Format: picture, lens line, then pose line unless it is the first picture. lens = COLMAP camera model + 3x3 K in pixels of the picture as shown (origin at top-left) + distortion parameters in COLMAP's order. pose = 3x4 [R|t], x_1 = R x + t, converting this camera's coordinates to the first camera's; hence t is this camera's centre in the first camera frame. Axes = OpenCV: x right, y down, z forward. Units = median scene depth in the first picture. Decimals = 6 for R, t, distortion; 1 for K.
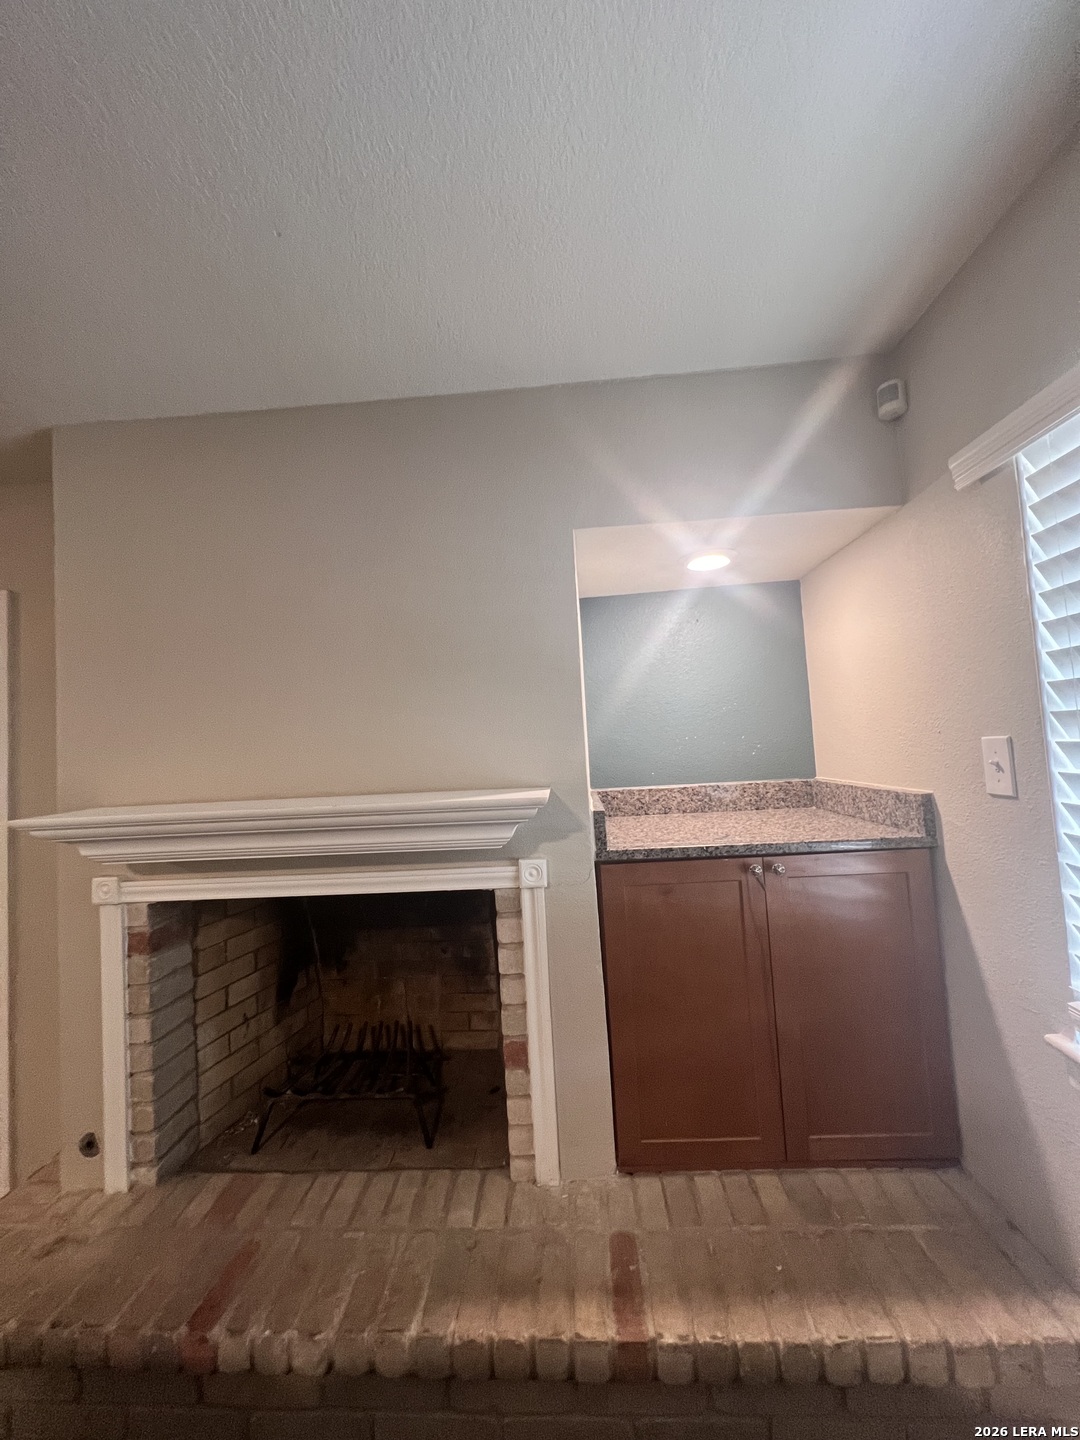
lens RADIAL K [[577.4, 0, 540.0], [0, 577.4, 720.0], [0, 0, 1]] dist [-0.002389, 0.000537]
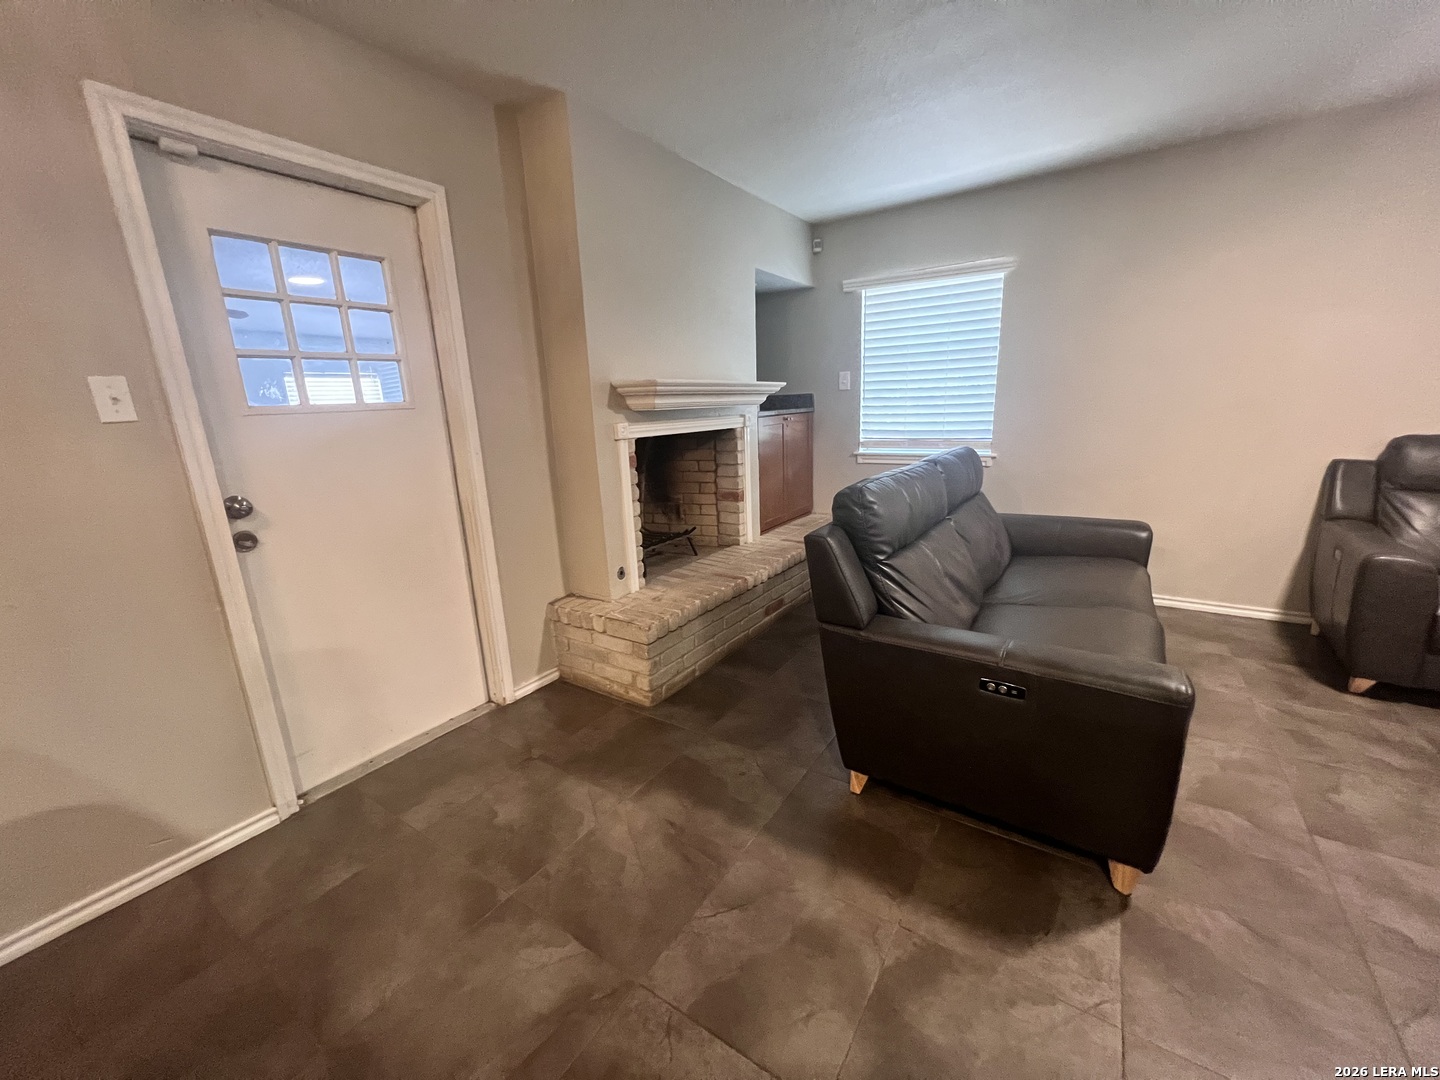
lens RADIAL K [[577.4, 0, 716.9], [0, 577.4, 540.9], [0, 0, 1]] dist [-0.002389, 0.000537]
pose [[0.509644, -0.168790, 0.843666, -2.179530], [-0.032679, 0.976063, 0.215019, 0.242852], [-0.859765, -0.137153, 0.491928, -0.138919]]
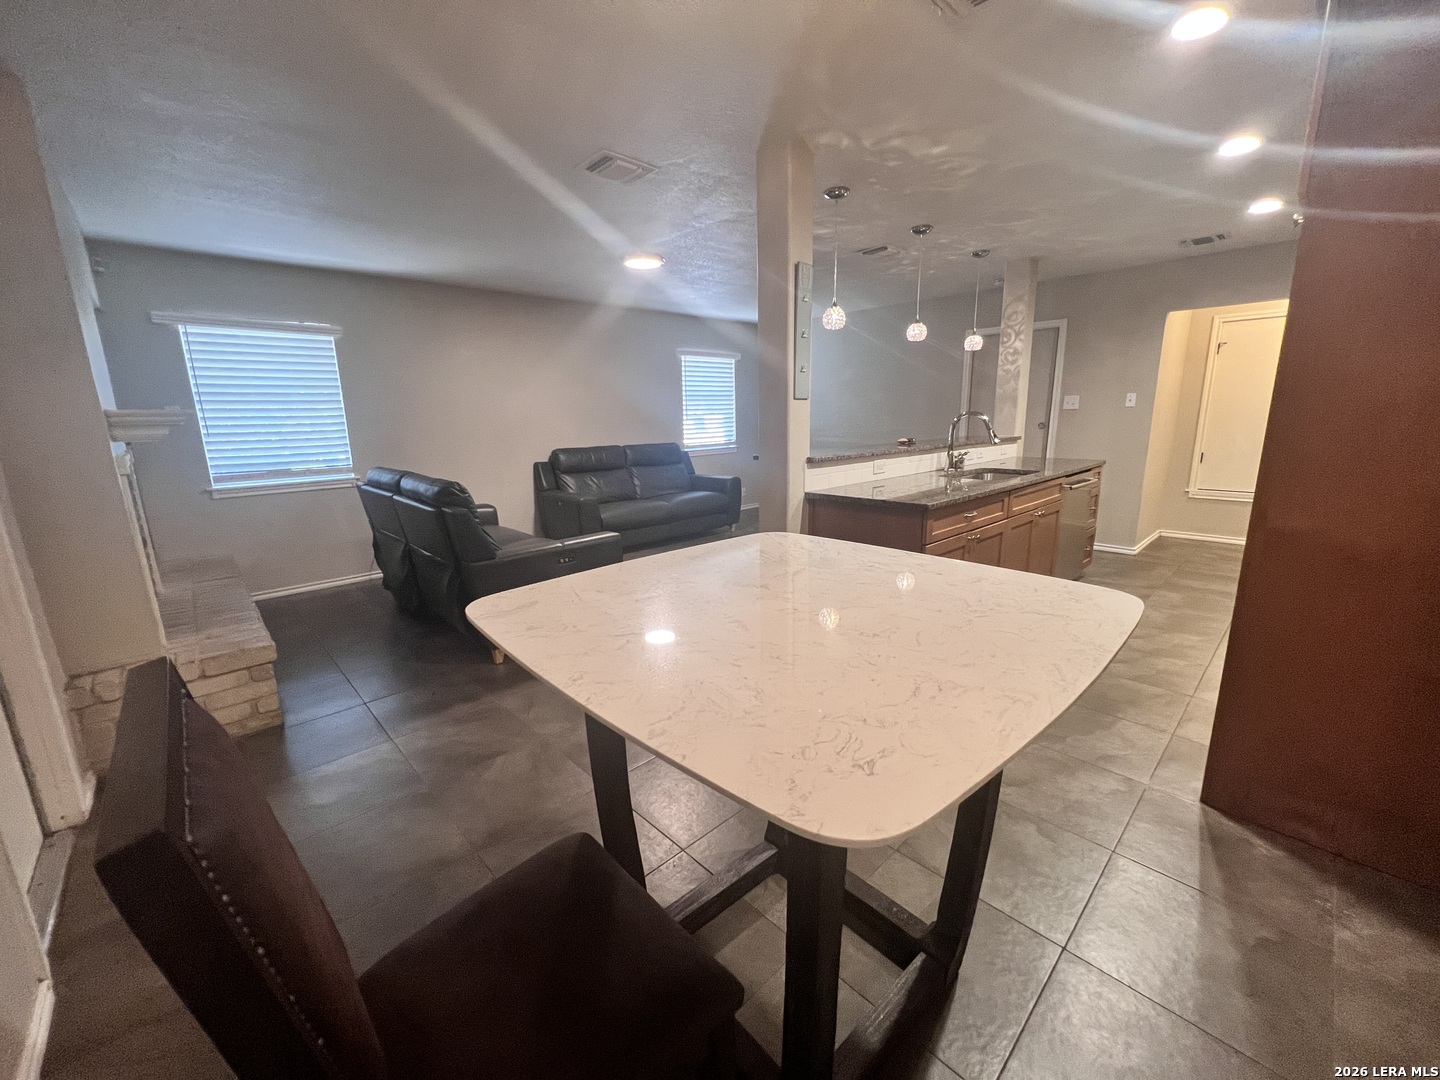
lens RADIAL K [[577.4, 0, 716.9], [0, 577.4, 540.9], [0, 0, 1]] dist [-0.002389, 0.000537]
pose [[-0.723588, -0.076460, 0.685984, -3.033985], [0.028773, 0.989640, 0.140657, 0.335993], [-0.689632, 0.121515, -0.713892, 1.063349]]
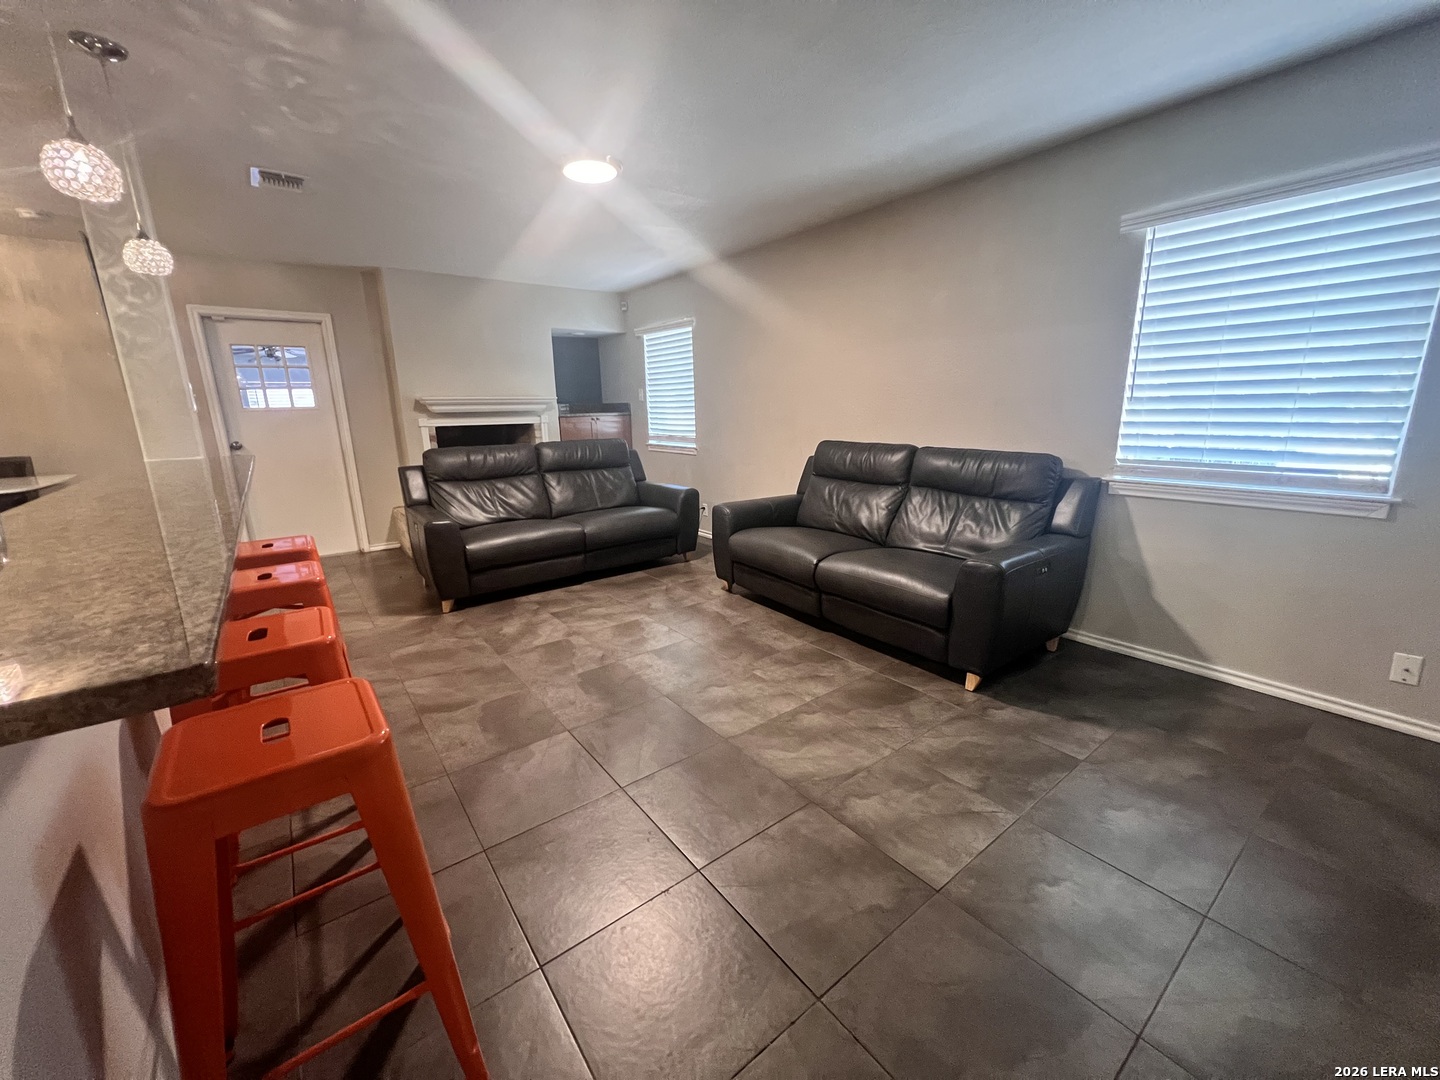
lens RADIAL K [[577.4, 0, 716.9], [0, 577.4, 540.9], [0, 0, 1]] dist [-0.002389, 0.000537]
pose [[0.761645, -0.111031, 0.638412, -1.737680], [-0.053702, 0.971007, 0.232943, 0.089244], [-0.645766, -0.211704, 0.733599, -2.865996]]
